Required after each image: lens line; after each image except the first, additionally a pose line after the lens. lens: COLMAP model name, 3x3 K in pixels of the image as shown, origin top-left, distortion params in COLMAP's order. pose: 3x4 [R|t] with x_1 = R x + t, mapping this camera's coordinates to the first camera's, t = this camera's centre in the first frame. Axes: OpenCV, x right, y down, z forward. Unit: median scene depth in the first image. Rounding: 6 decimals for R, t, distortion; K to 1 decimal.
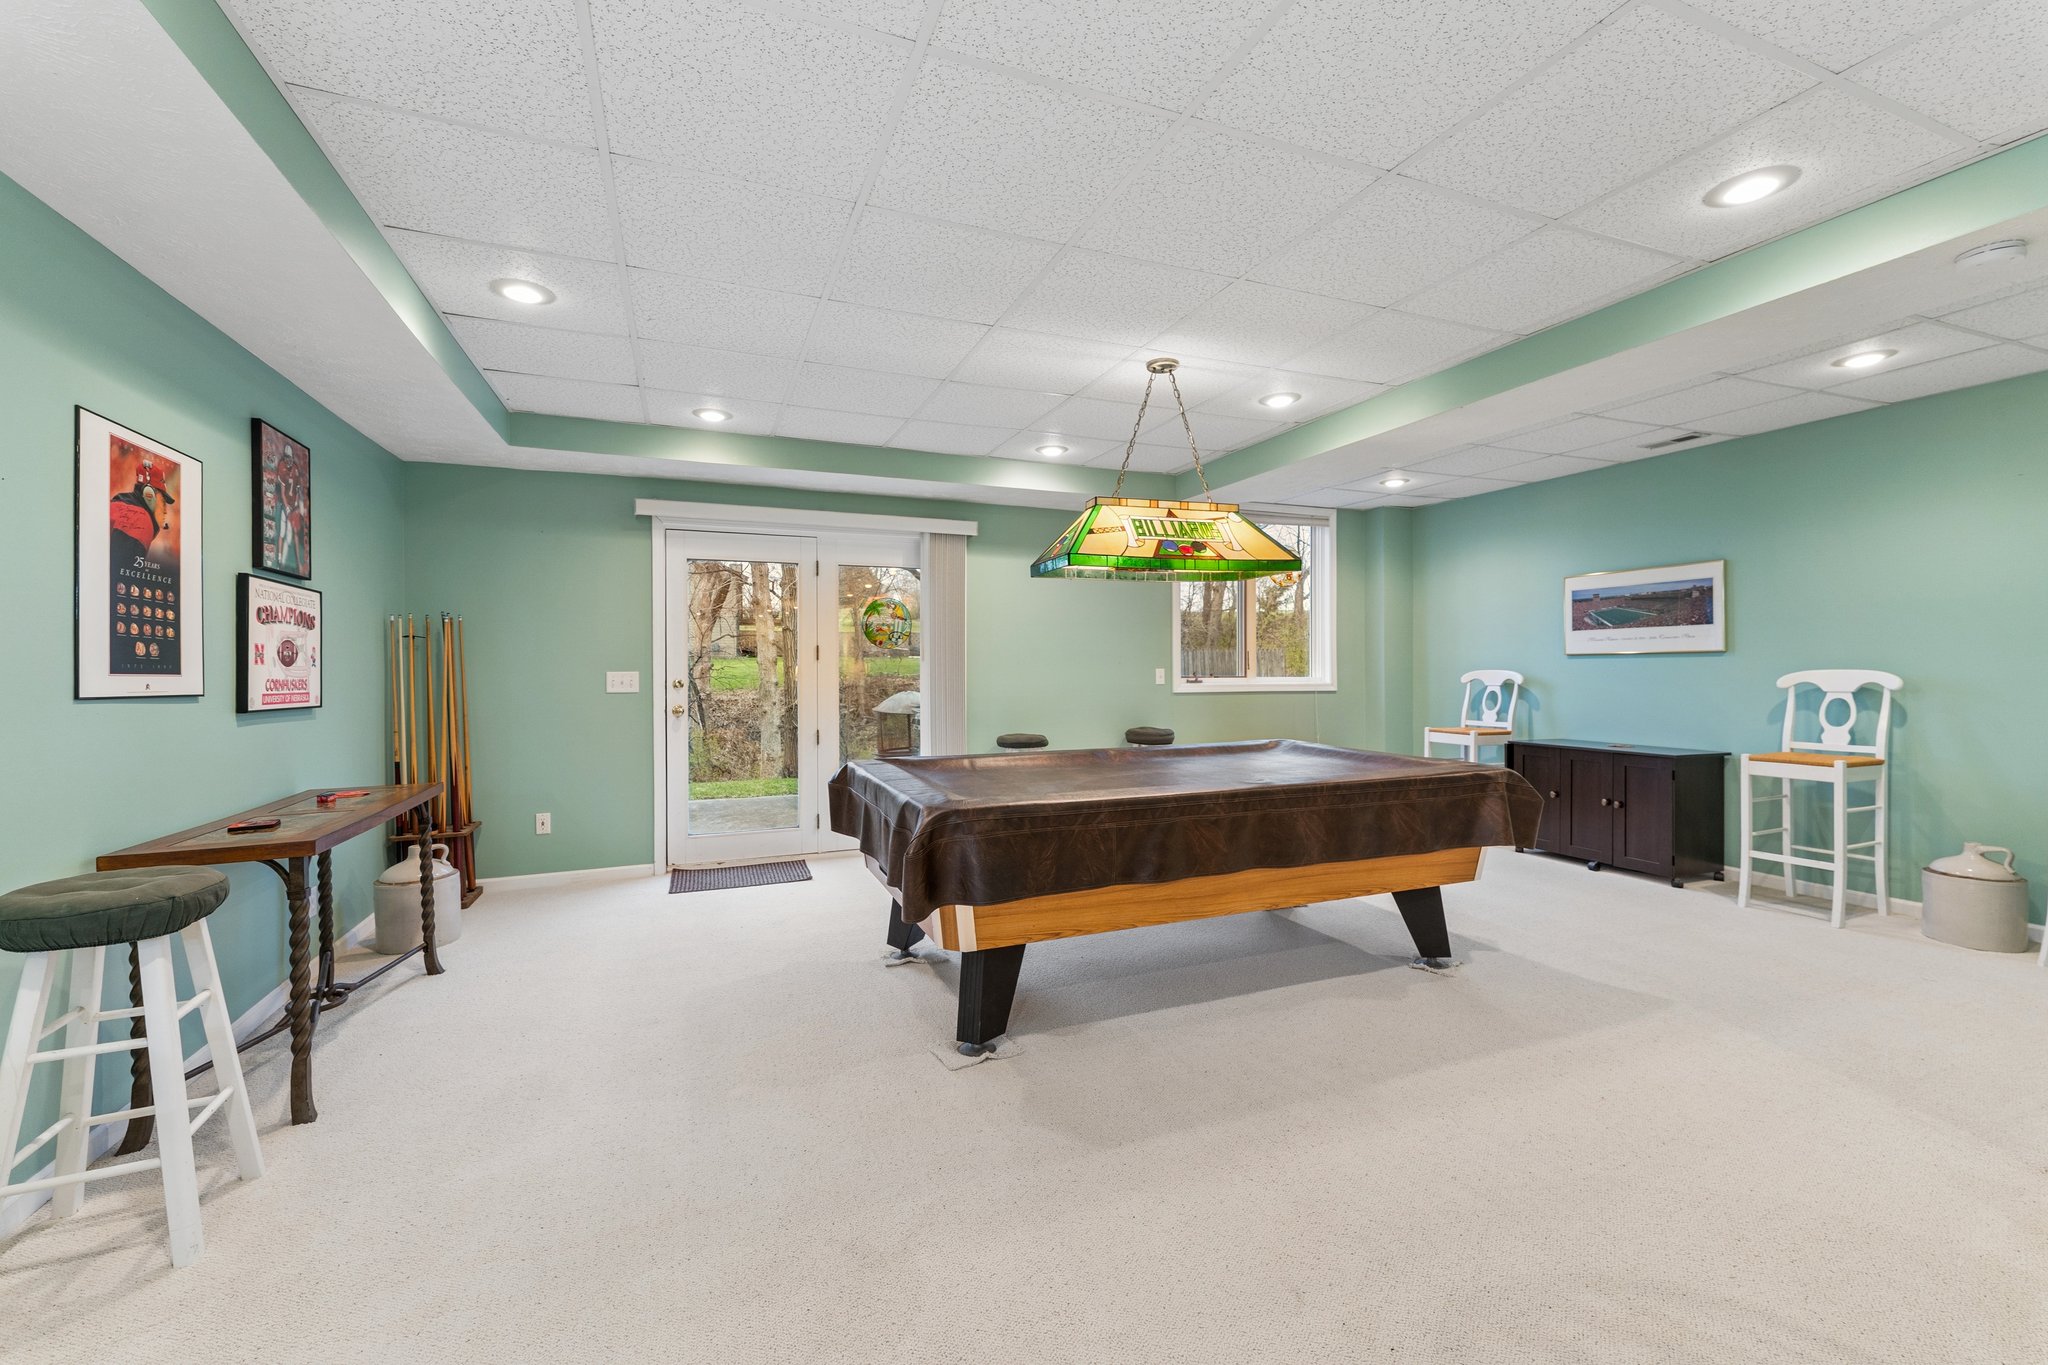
lens RADIAL K [[837.6, 0, 1013.7], [0, 837.6, 677.3], [0, 0, 1]] dist [0.000649, -0.000677]
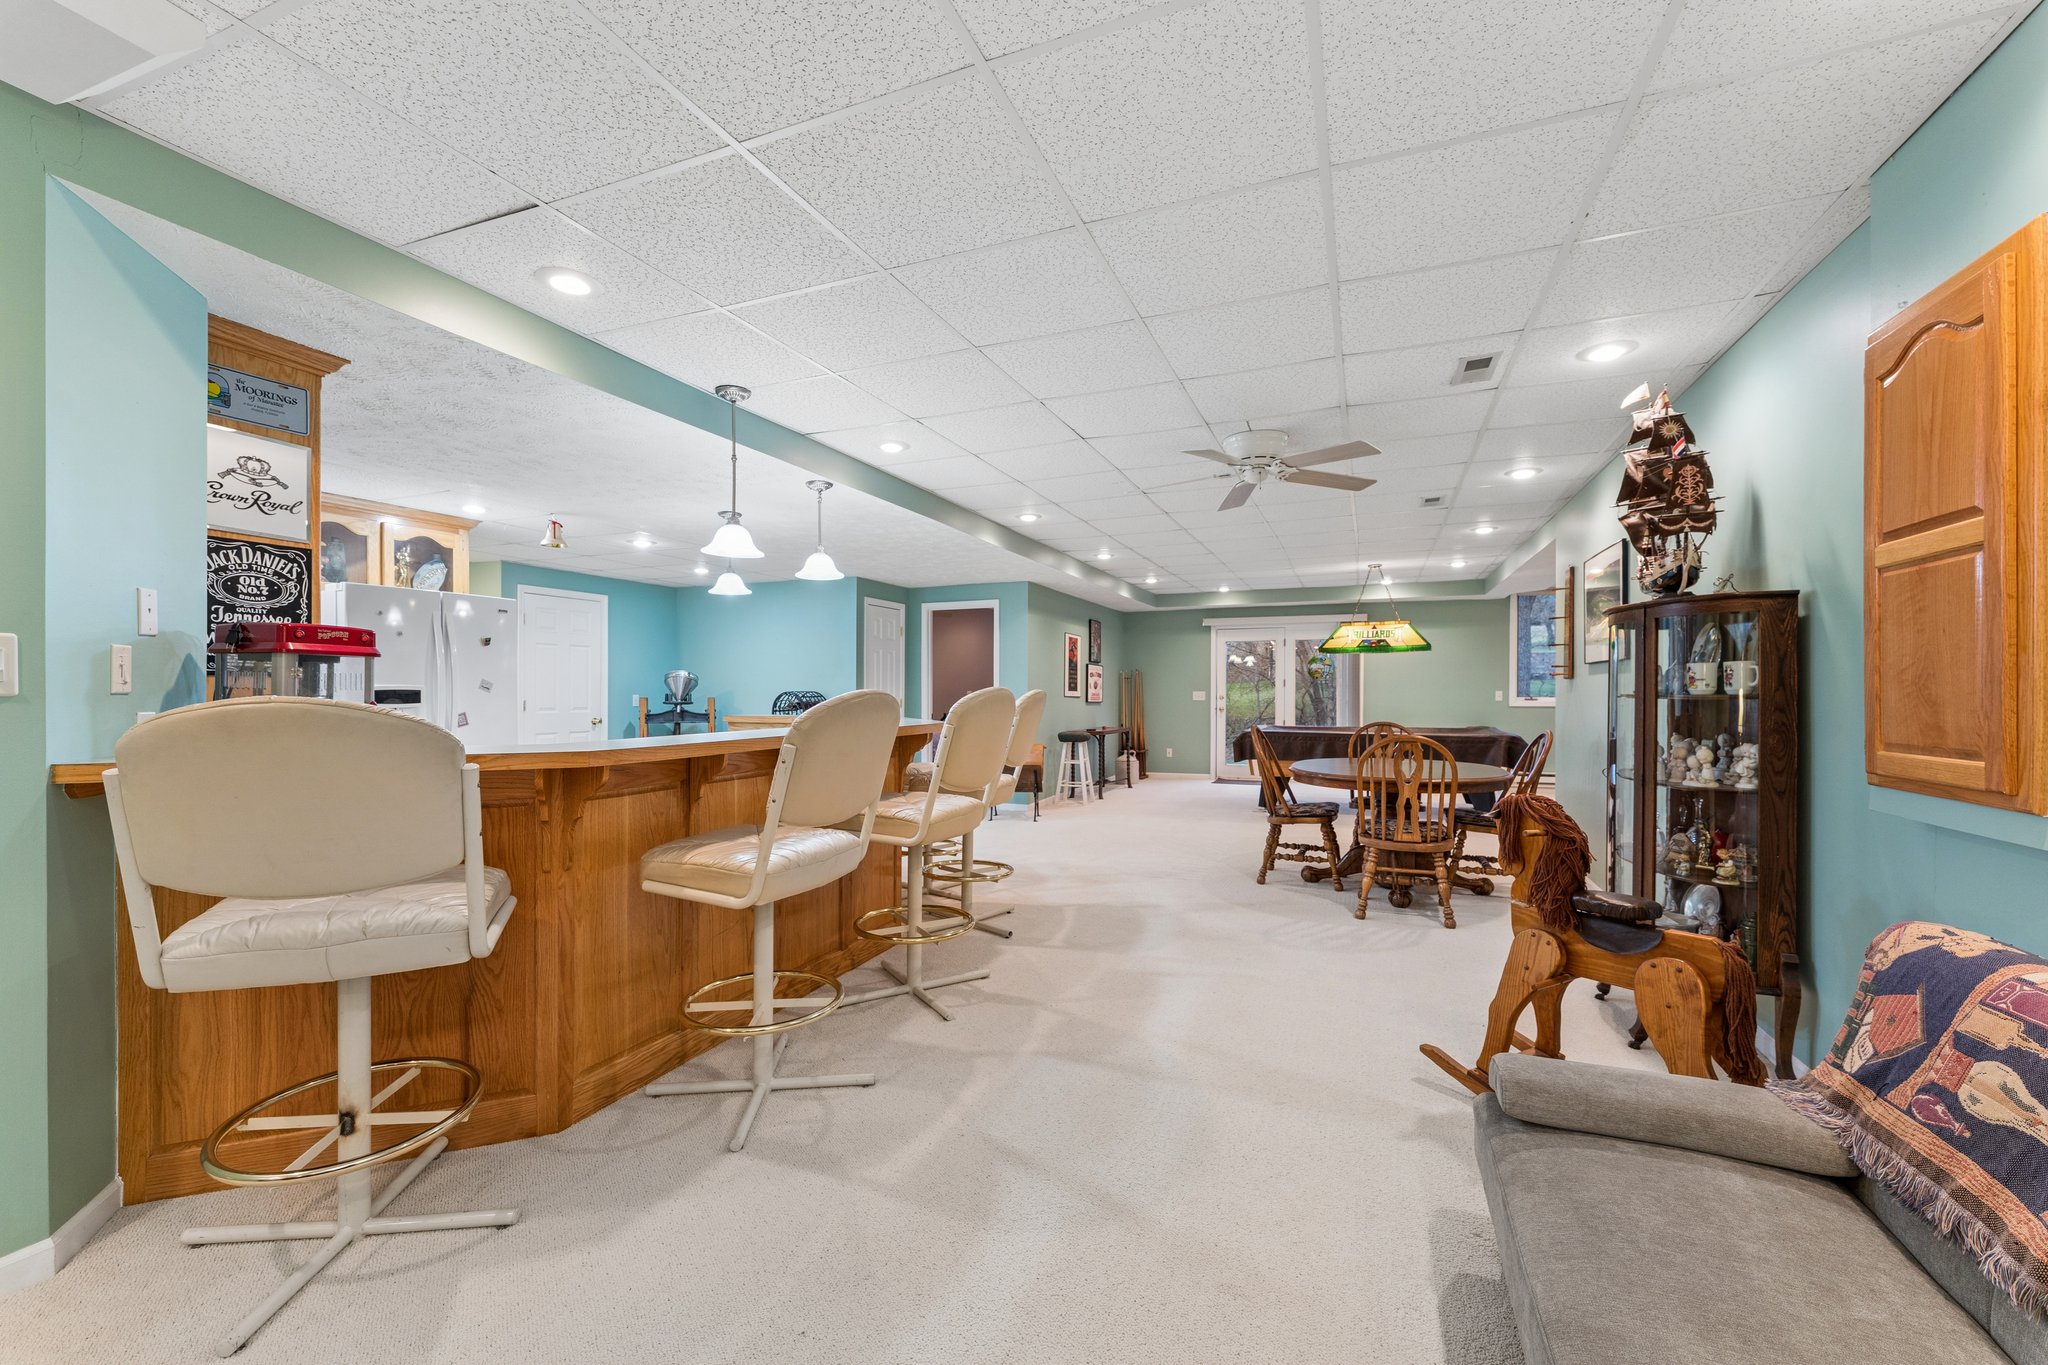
lens RADIAL K [[837.6, 0, 1019.8], [0, 837.6, 690.9], [0, 0, 1]] dist [0.000649, -0.000677]
pose [[0.728591, 0.001260, -0.684948, 0.844453], [-0.009711, 0.999917, -0.008490, 0.017372], [0.684880, 0.012837, 0.728542, -1.151264]]
